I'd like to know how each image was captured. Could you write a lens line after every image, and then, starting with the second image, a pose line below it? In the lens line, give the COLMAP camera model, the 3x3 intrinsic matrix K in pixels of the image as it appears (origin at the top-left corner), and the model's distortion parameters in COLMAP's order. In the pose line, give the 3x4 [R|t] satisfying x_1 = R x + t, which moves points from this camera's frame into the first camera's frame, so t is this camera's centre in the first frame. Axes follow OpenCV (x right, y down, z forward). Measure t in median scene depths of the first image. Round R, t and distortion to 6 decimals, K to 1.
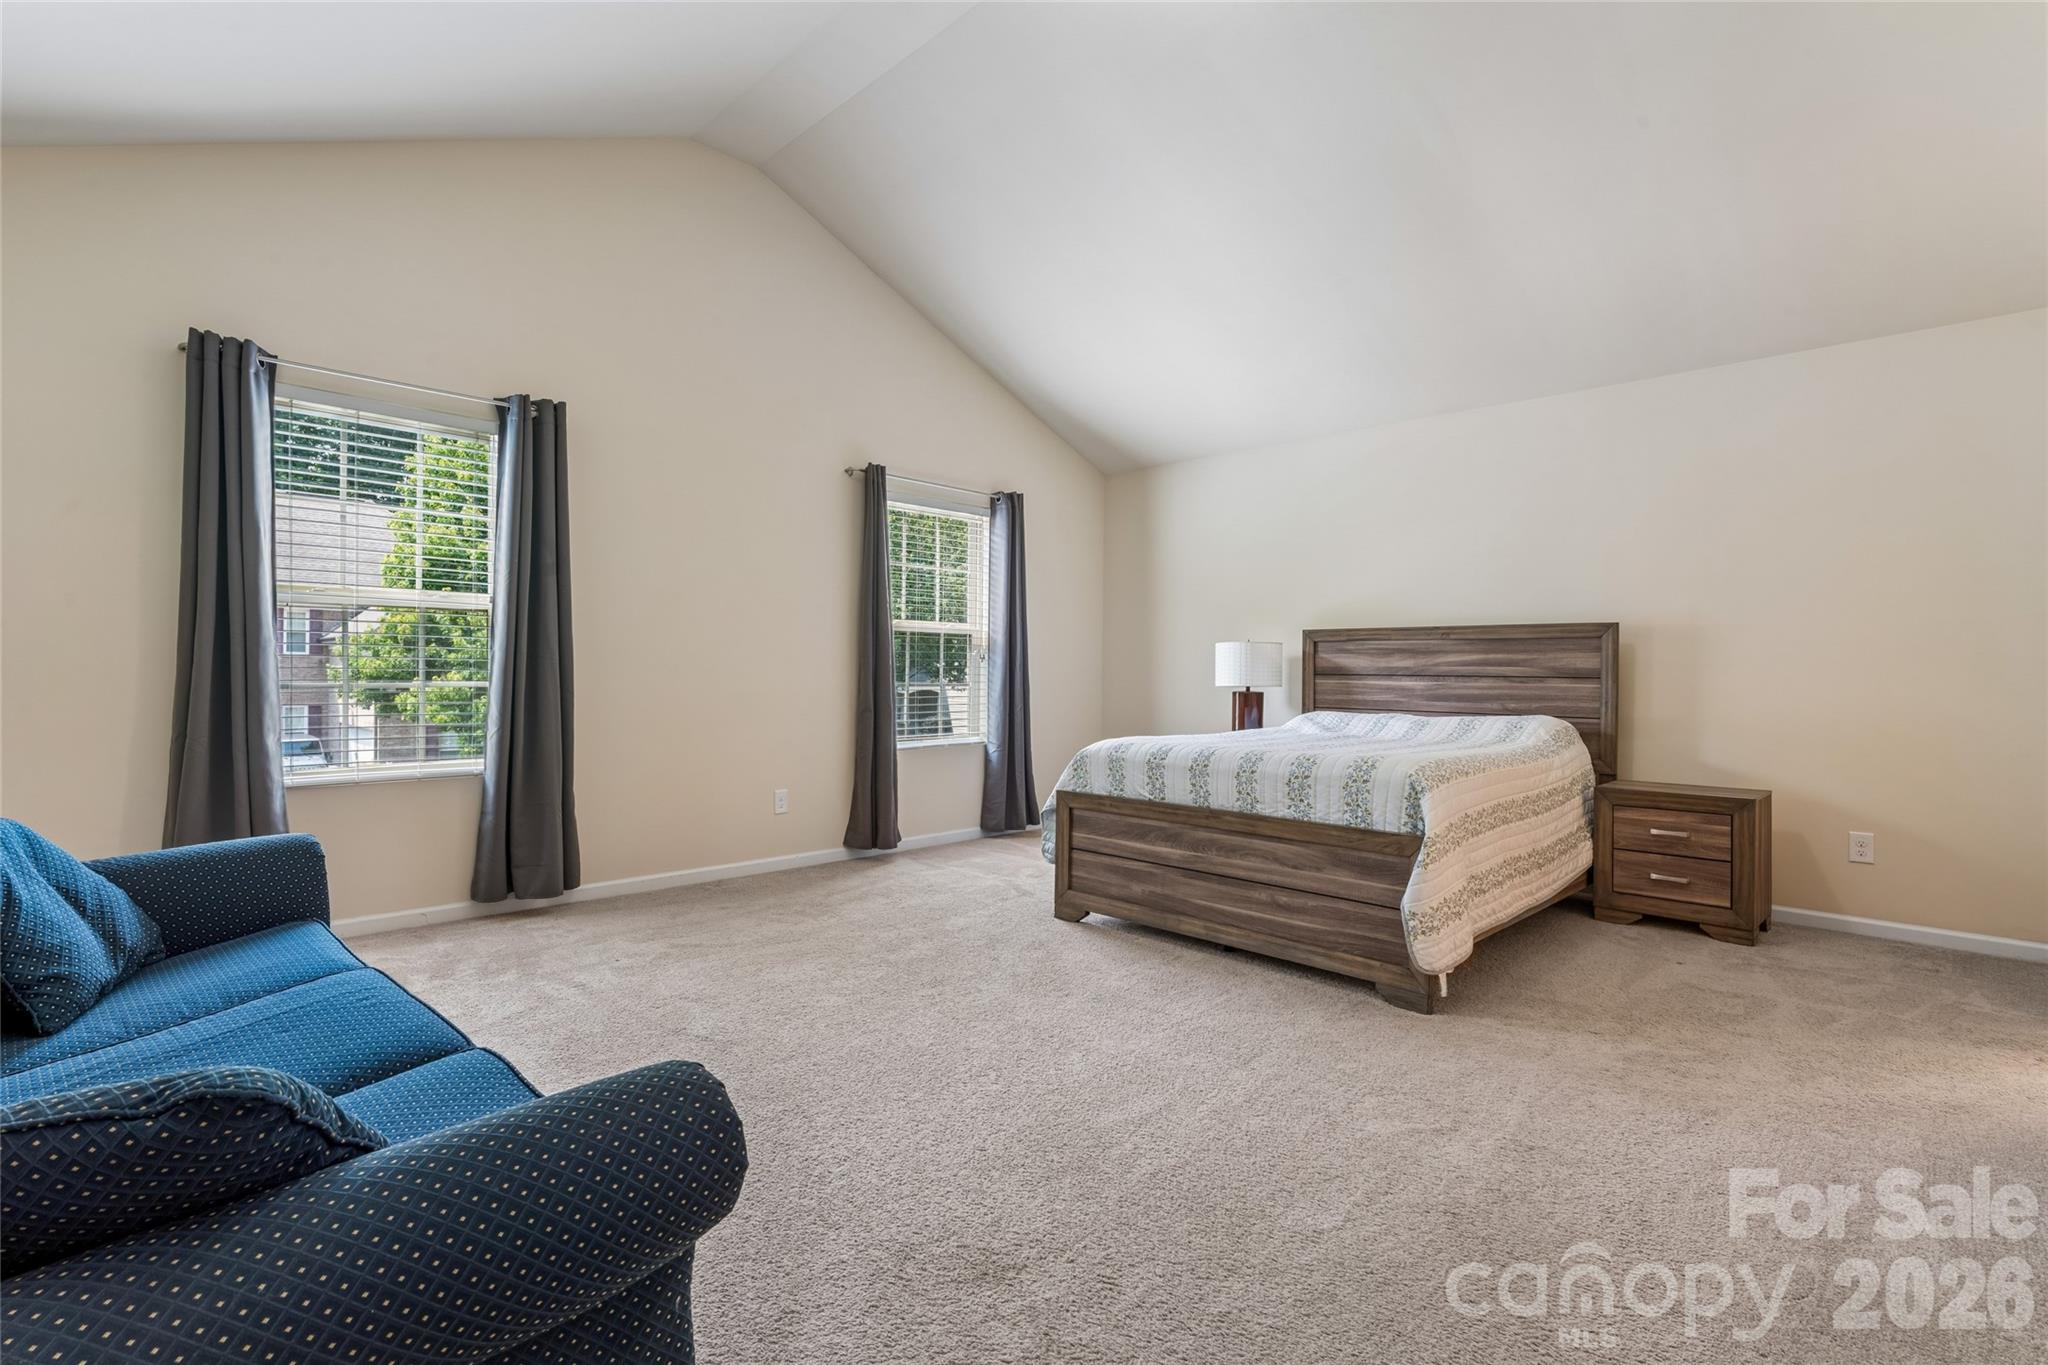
lens RADIAL K [[964.8, 0, 1030.8], [0, 964.8, 677.1], [0, 0, 1]] dist [0.005526, 0.000837]
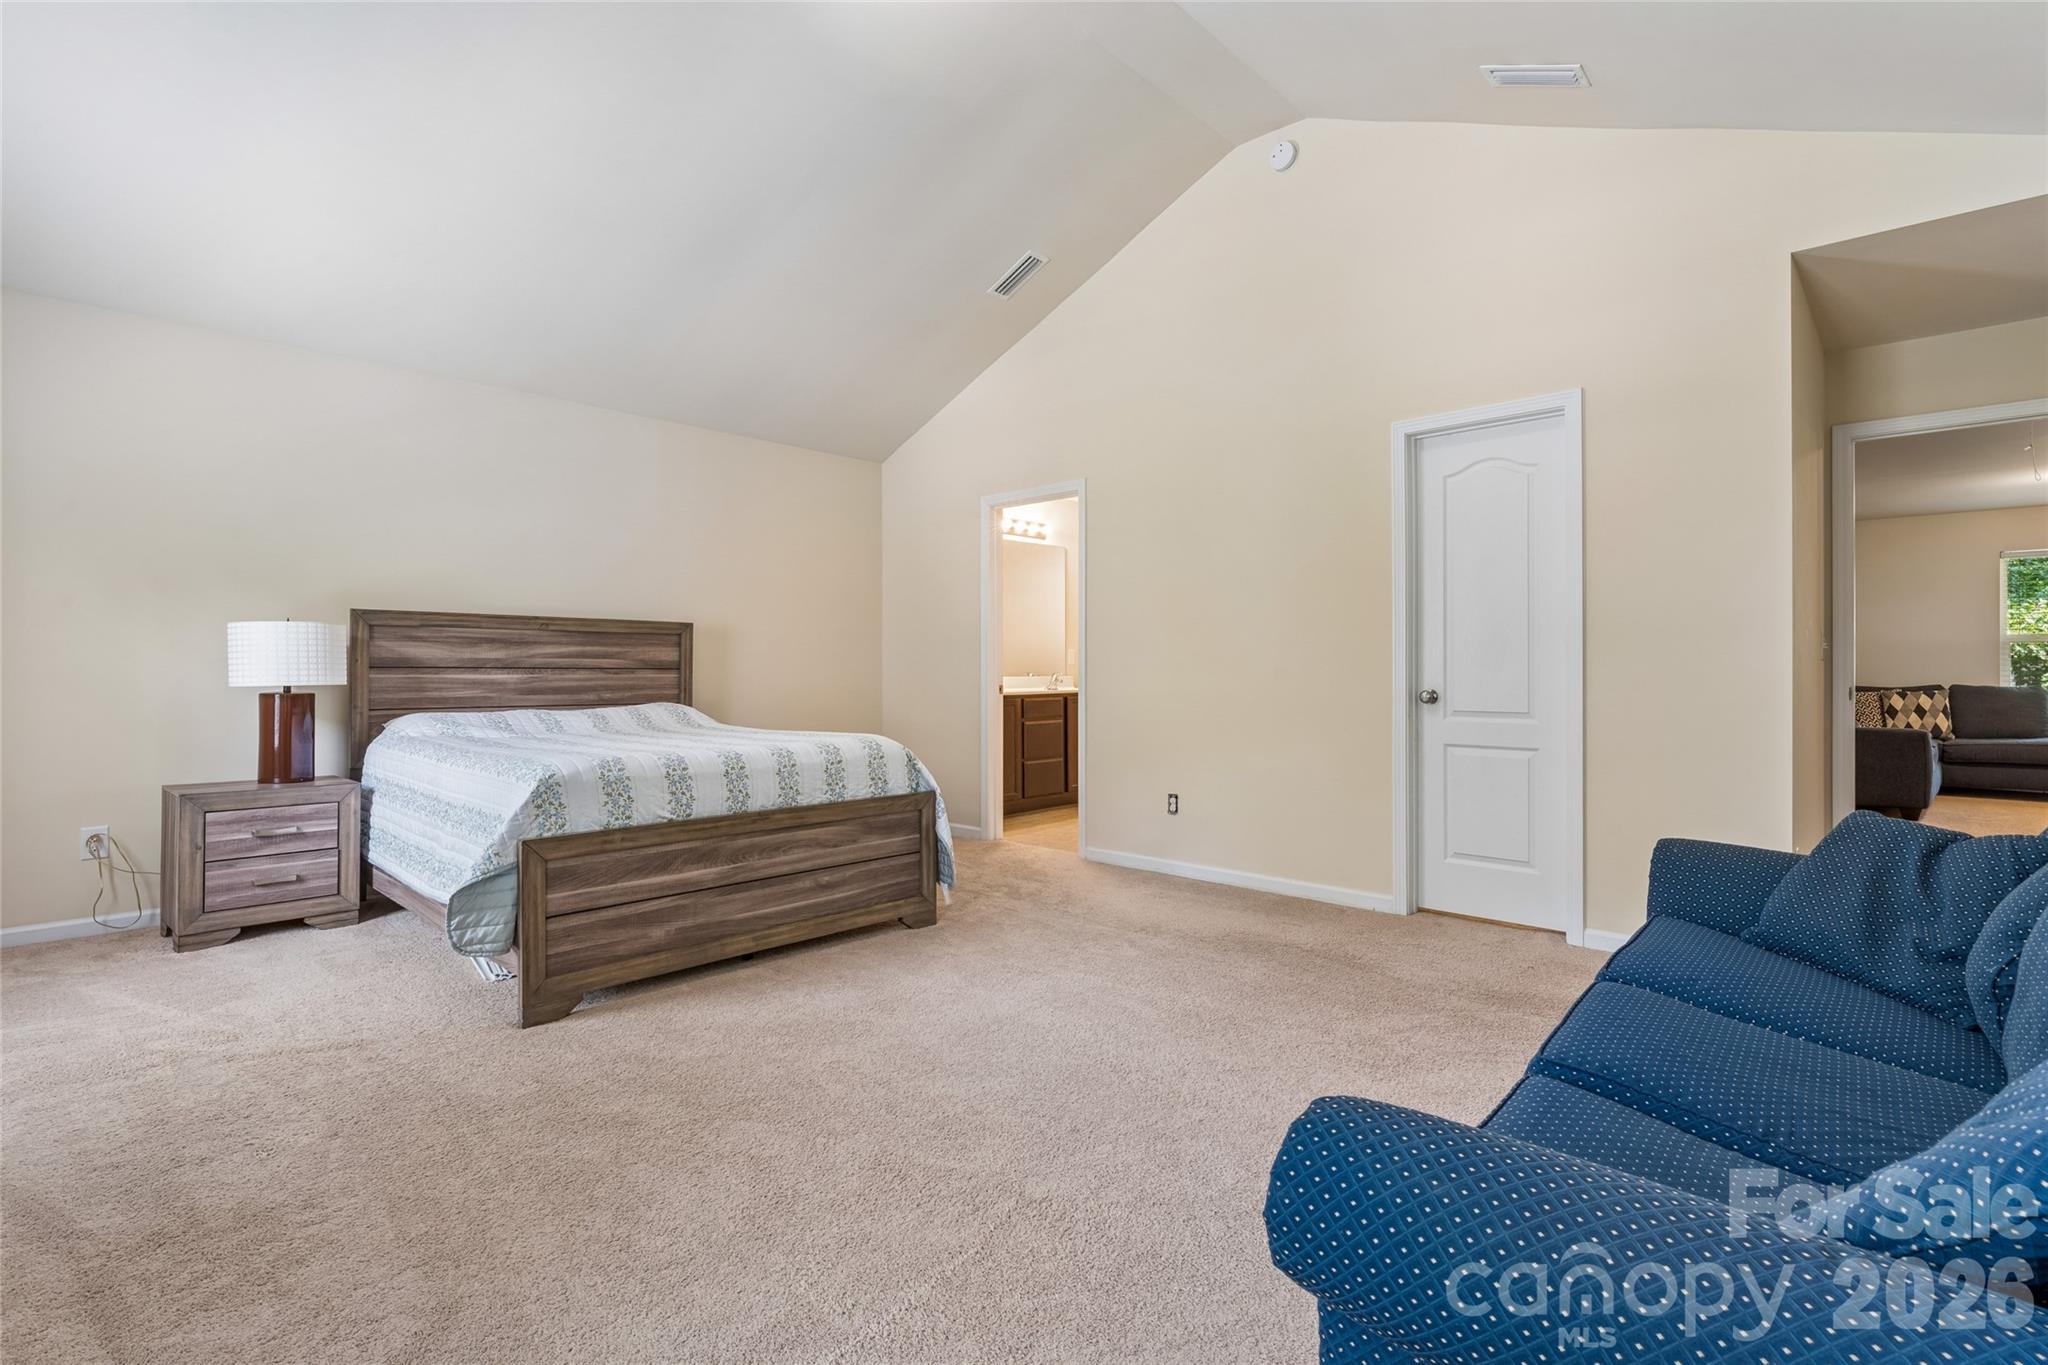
lens RADIAL K [[964.8, 0, 1024.7], [0, 964.8, 671.8], [0, 0, 1]] dist [0.005526, 0.000837]
pose [[-0.031160, -0.012598, 0.999435, -0.704503], [0.002635, 0.999916, 0.012686, -0.010927], [-0.999511, 0.003029, -0.031124, 0.705251]]
